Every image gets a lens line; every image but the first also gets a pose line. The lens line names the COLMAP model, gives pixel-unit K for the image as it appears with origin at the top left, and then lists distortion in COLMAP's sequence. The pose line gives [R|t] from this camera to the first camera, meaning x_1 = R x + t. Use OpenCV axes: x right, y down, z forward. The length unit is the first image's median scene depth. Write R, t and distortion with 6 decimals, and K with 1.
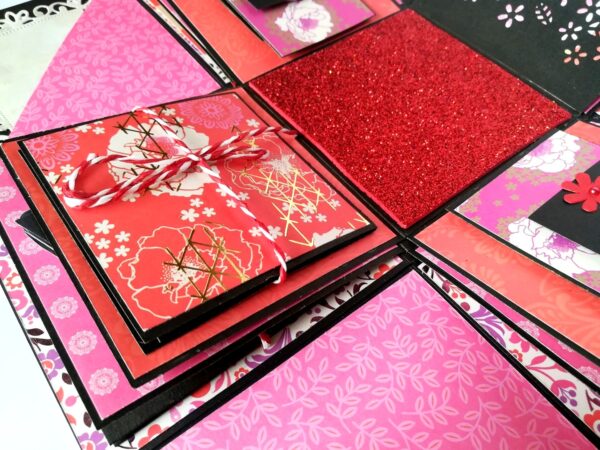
lens RADIAL K [[491.7, 0, 296.8], [0, 491.7, 221.9], [0, 0, 1]] dist [-0.044298, 0.009756]
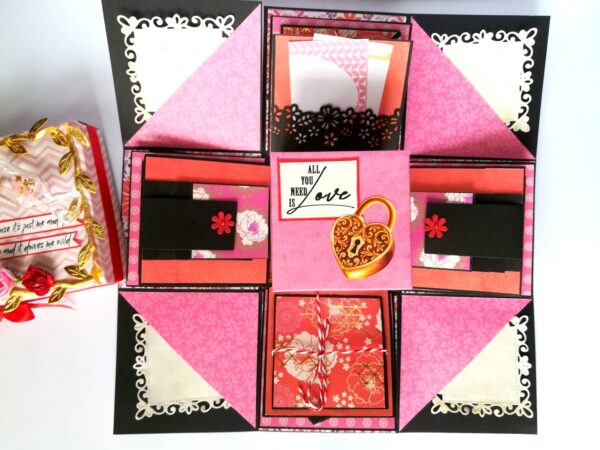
lens RADIAL K [[491.7, 0, 302.7], [0, 491.7, 224.7], [0, 0, 1]] dist [-0.044298, 0.009756]
pose [[0.629417, -0.775474, 0.049732, 0.079316], [0.617160, 0.537757, 0.574397, -1.880599], [-0.472173, -0.330843, 0.817065, -0.677576]]
